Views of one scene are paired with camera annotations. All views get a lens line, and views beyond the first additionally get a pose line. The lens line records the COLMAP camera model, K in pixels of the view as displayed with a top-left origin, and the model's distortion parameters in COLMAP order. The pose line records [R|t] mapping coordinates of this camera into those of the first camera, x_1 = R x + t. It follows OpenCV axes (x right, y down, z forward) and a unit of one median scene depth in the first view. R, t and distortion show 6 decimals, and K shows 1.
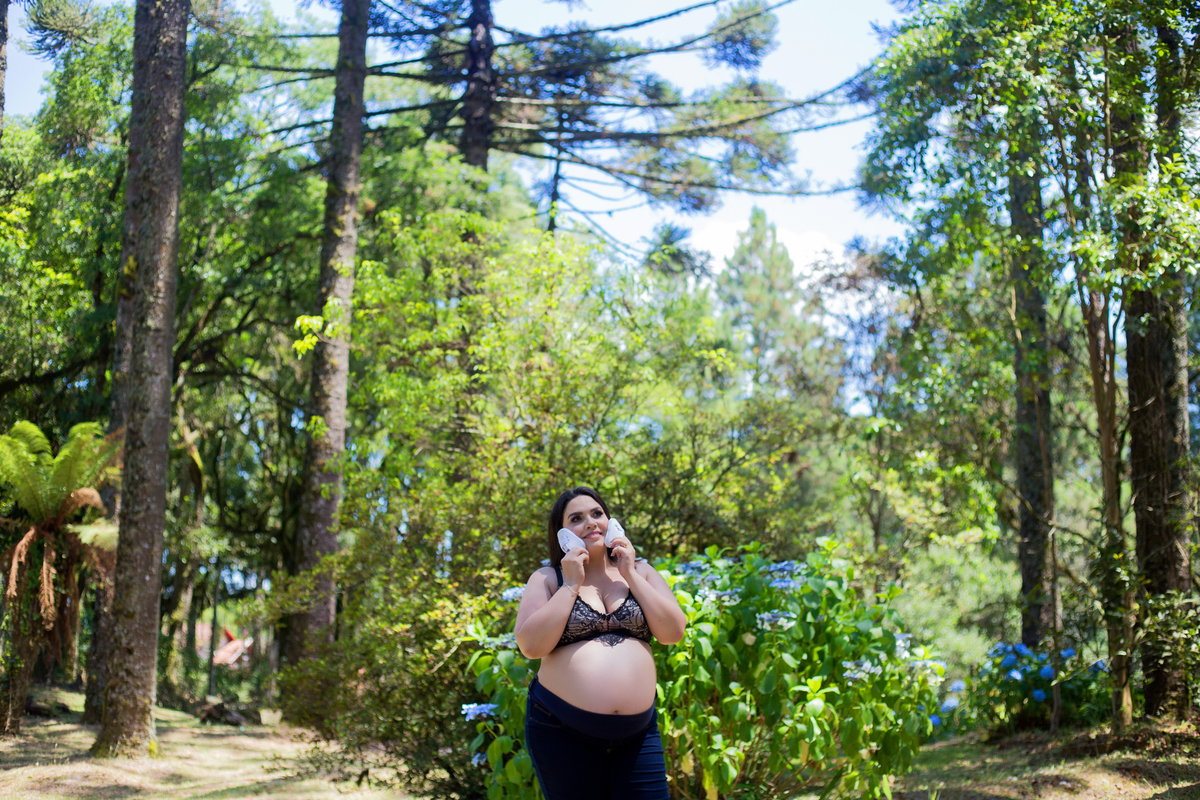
lens RADIAL K [[1711.1, 0, 581.9], [0, 1711.1, 395.0], [0, 0, 1]] dist [-0.114620, -0.007063]
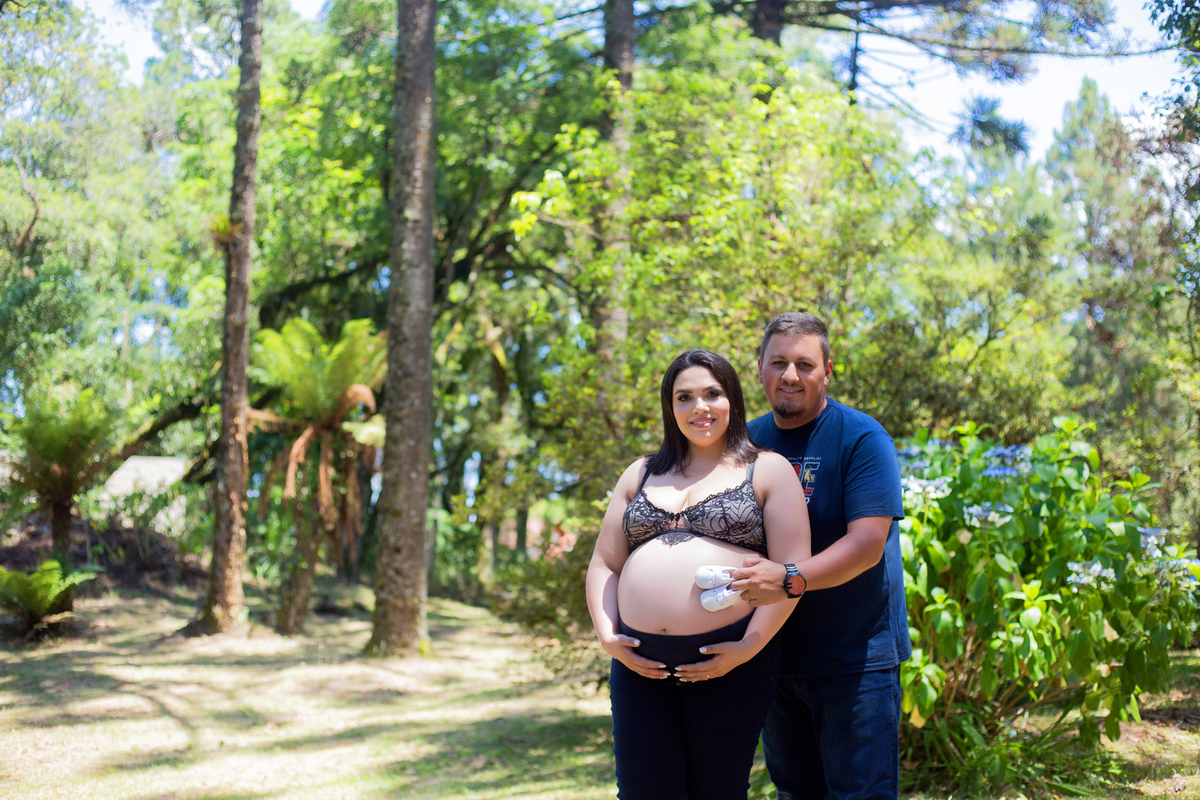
lens RADIAL K [[1711.1, 0, 581.9], [0, 1711.1, 395.0], [0, 0, 1]] dist [-0.114620, -0.007063]
pose [[0.980081, -0.021726, -0.197407, 0.050805], [0.033973, 0.997688, 0.058868, 0.009936], [0.195672, -0.064402, 0.978552, 0.084874]]
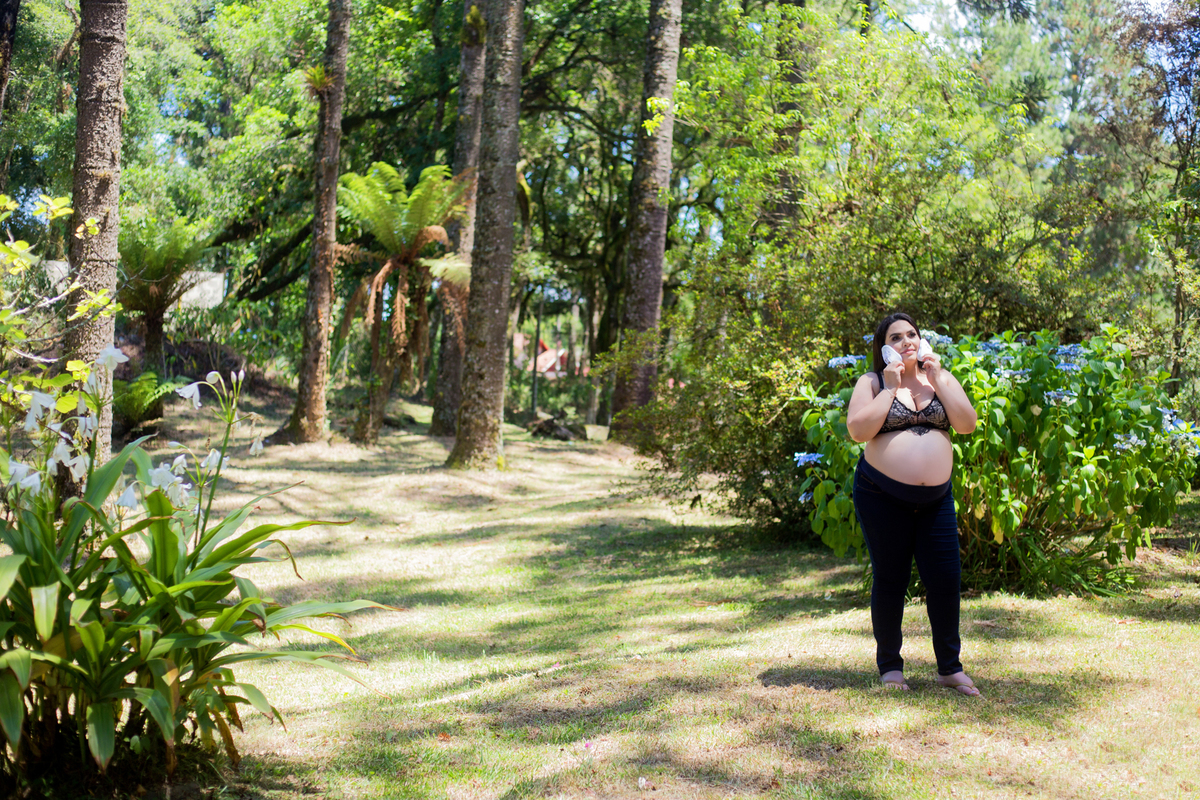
lens RADIAL K [[1711.1, 0, 581.9], [0, 1711.1, 395.0], [0, 0, 1]] dist [-0.114620, -0.007063]
pose [[0.984057, 0.038076, -0.173731, -0.005819], [-0.008347, 0.985625, 0.168739, -0.041315], [0.177659, -0.164599, 0.970229, -0.131712]]
